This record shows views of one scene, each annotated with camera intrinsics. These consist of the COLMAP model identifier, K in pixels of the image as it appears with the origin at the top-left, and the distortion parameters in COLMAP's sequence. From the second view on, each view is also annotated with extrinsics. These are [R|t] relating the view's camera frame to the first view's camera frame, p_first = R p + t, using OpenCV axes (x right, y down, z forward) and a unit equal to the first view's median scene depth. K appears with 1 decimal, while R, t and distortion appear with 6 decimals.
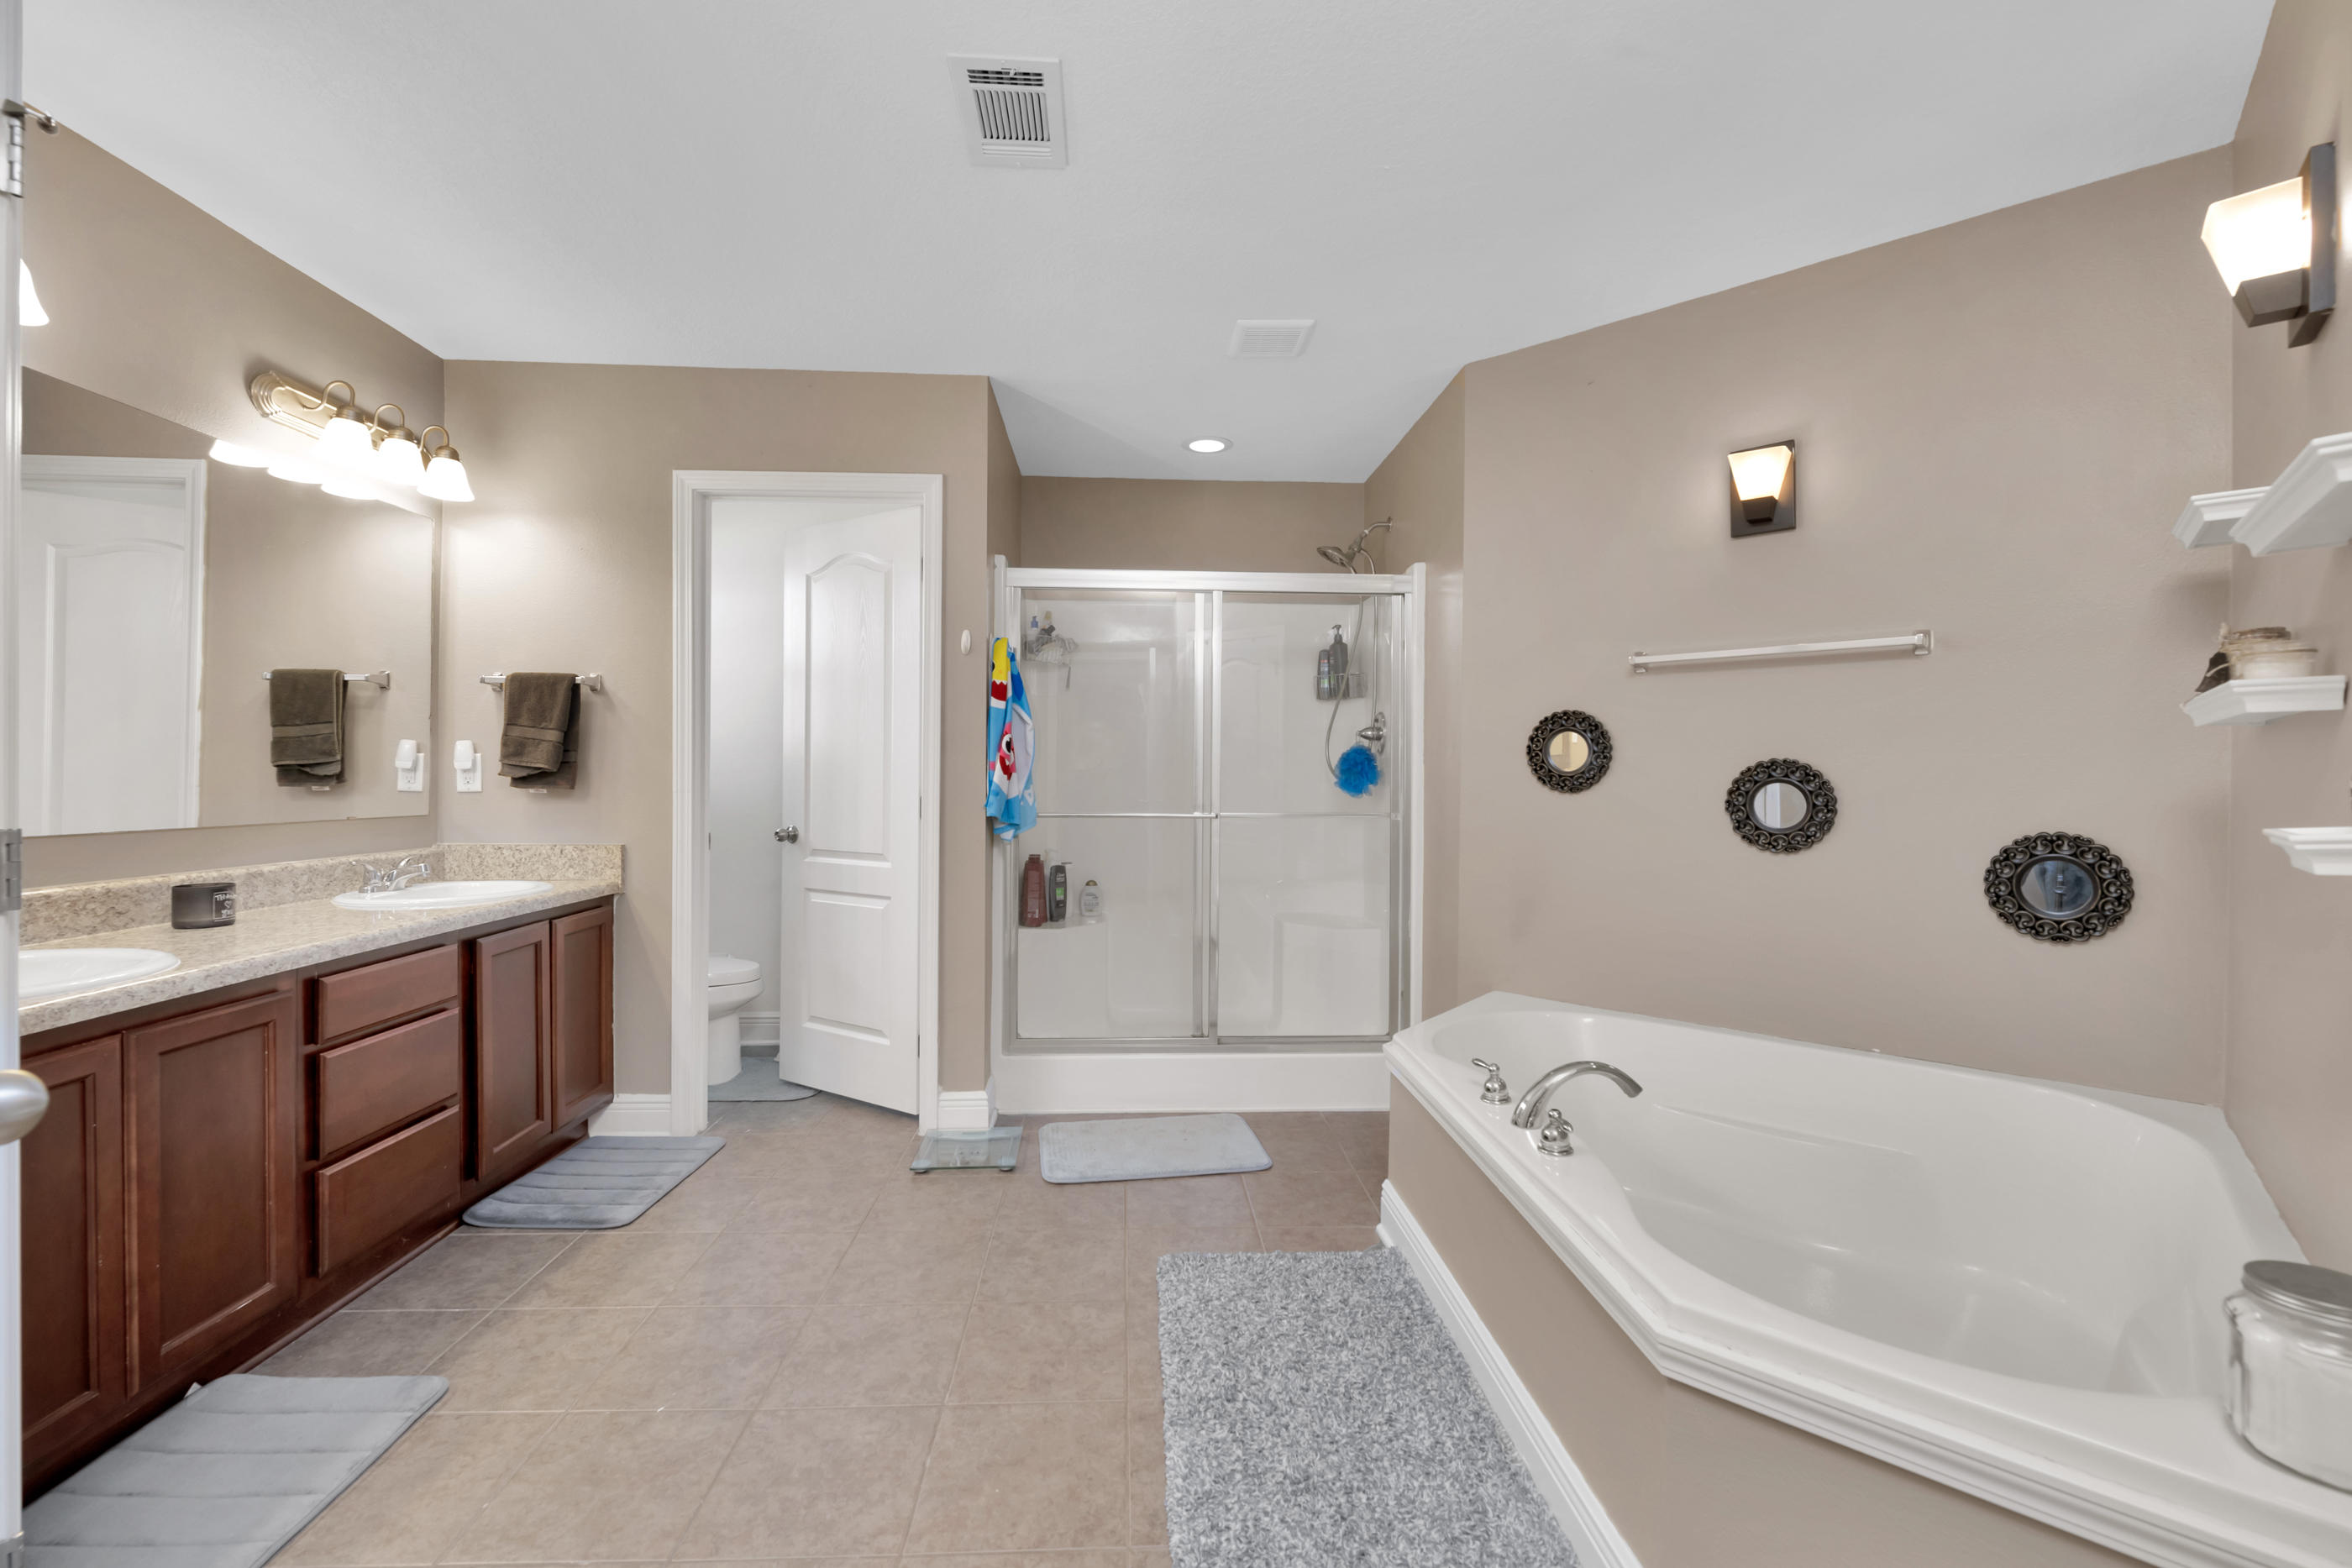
lens RADIAL K [[955.9, 0, 1159.2], [0, 955.9, 781.3], [0, 0, 1]] dist [-0.000765, -0.000312]
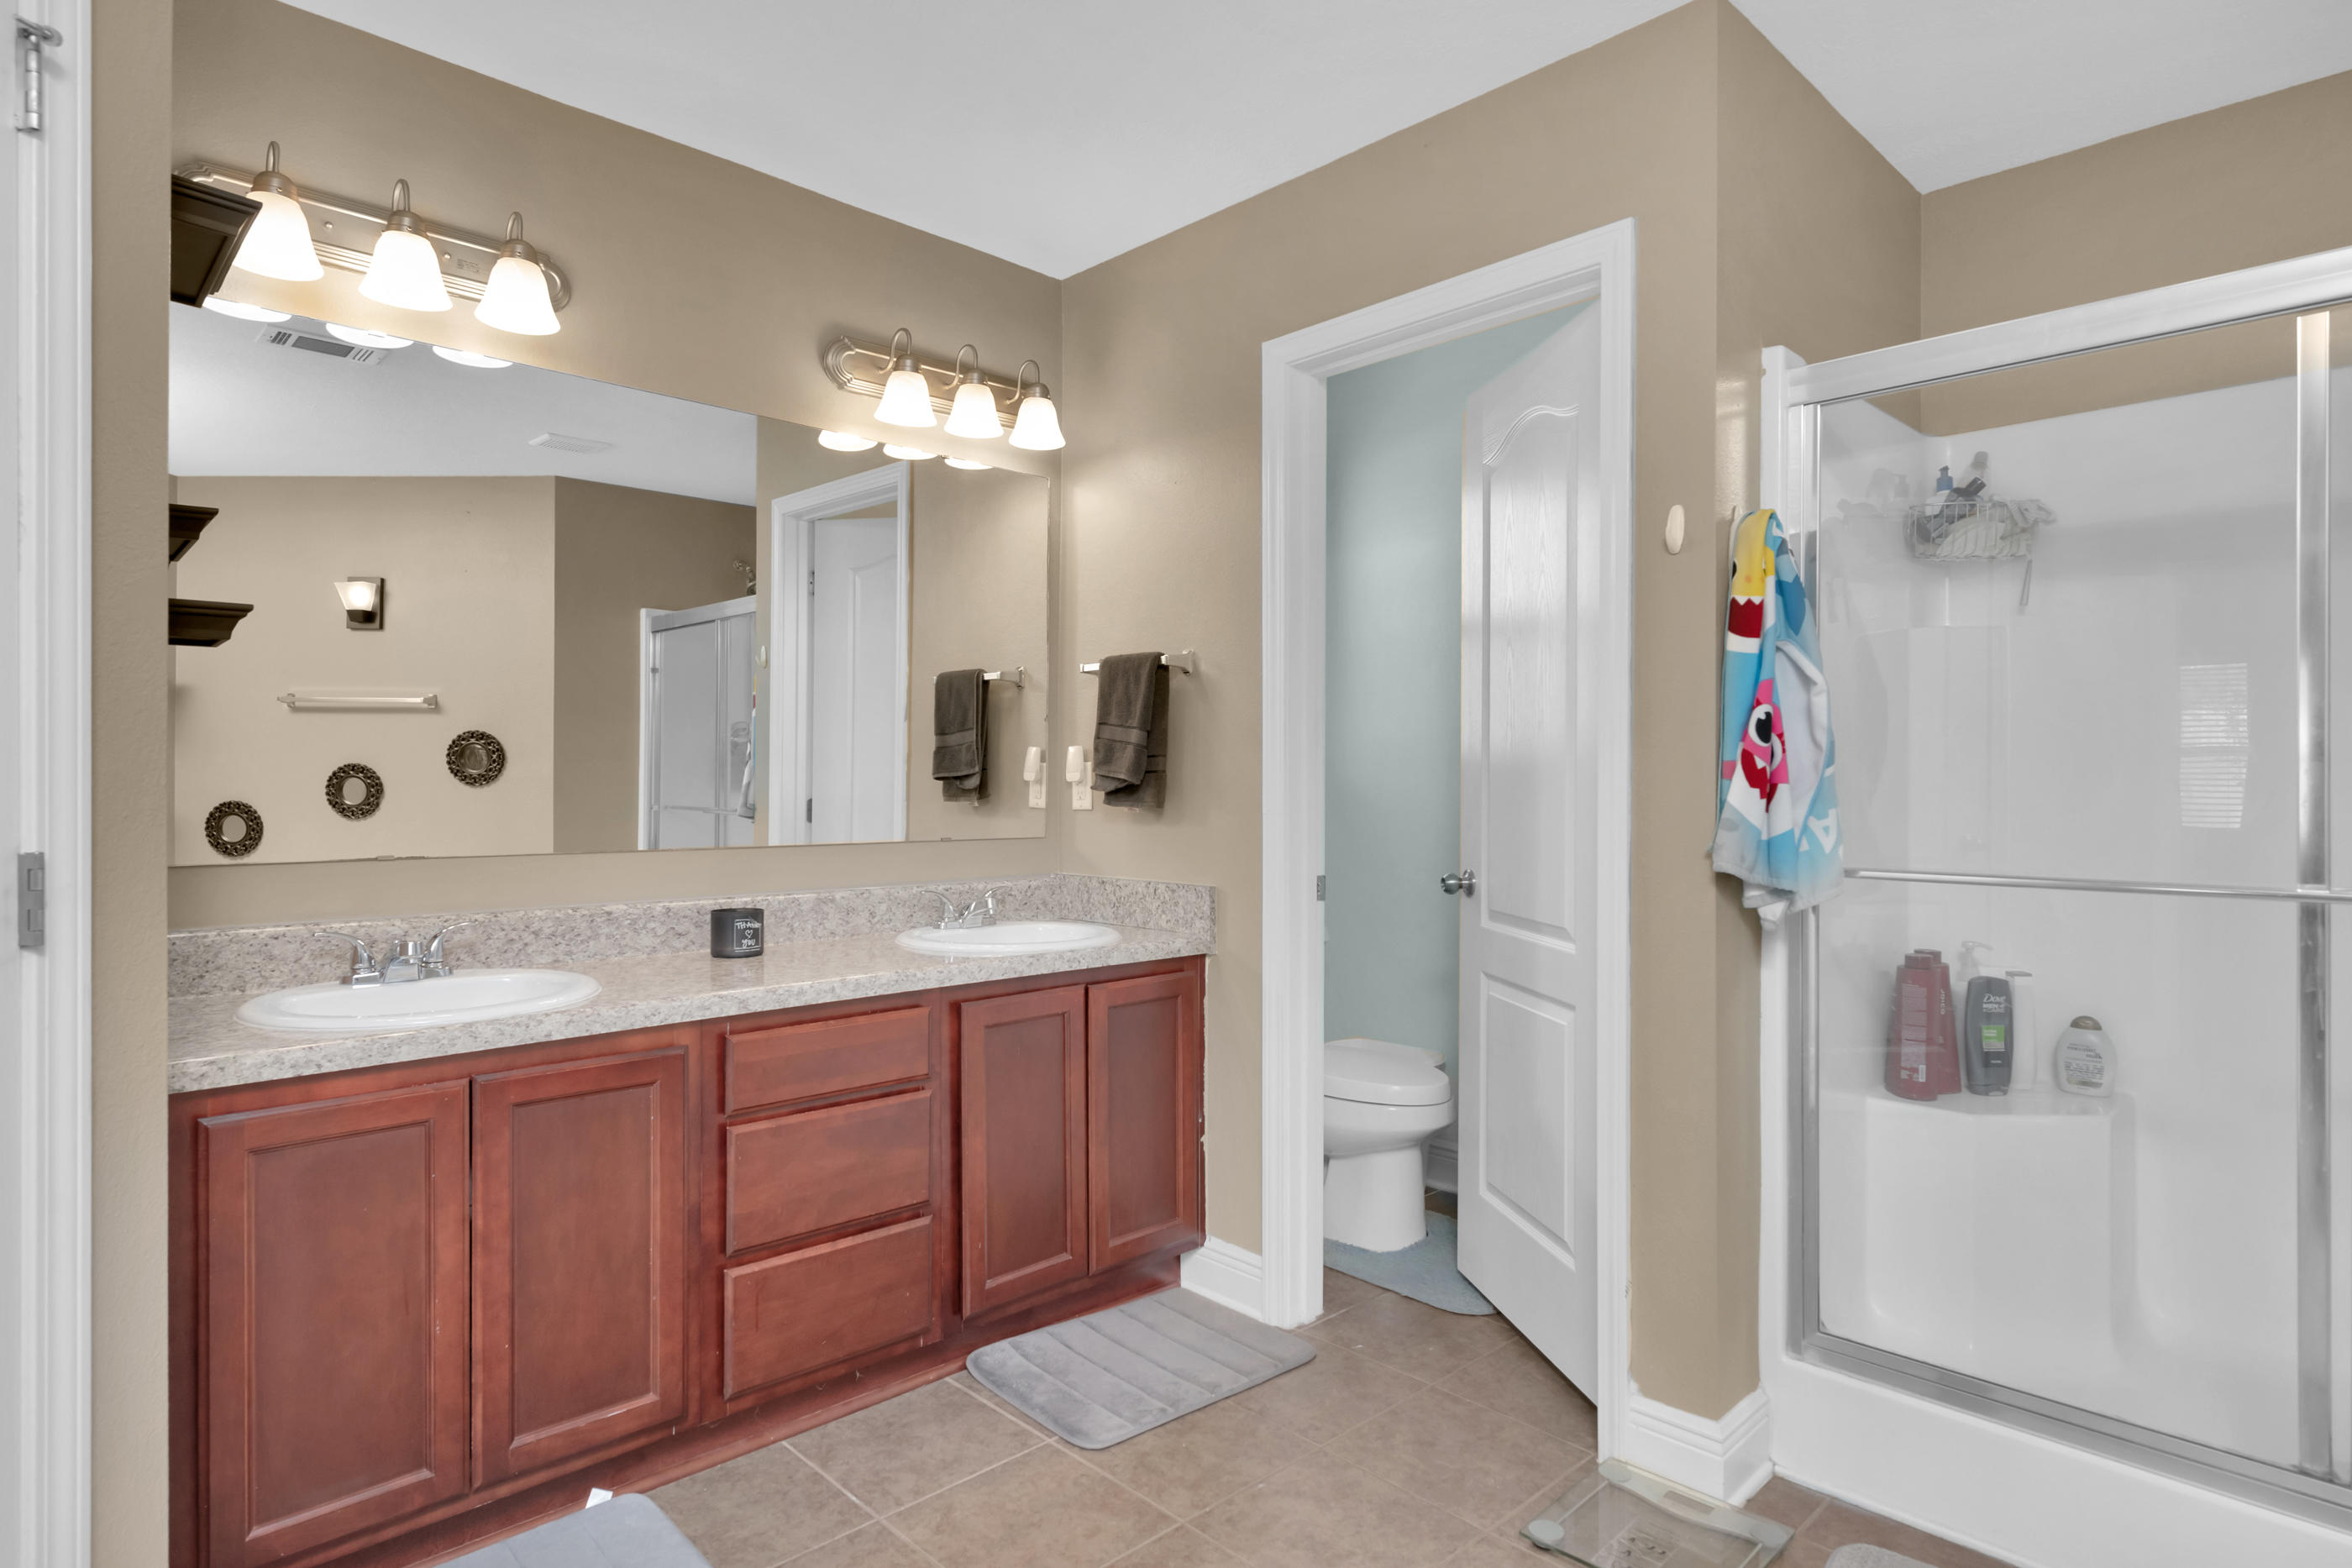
lens RADIAL K [[1282.5, 0, 1176.0], [0, 1282.5, 784.0], [0, 0, 1]] dist [0.021741, -0.011018]
pose [[0.668215, -0.003017, -0.743962, 0.135729], [-0.003990, 0.999963, -0.007639, -0.002772], [0.743958, 0.008073, 0.668178, 0.349339]]
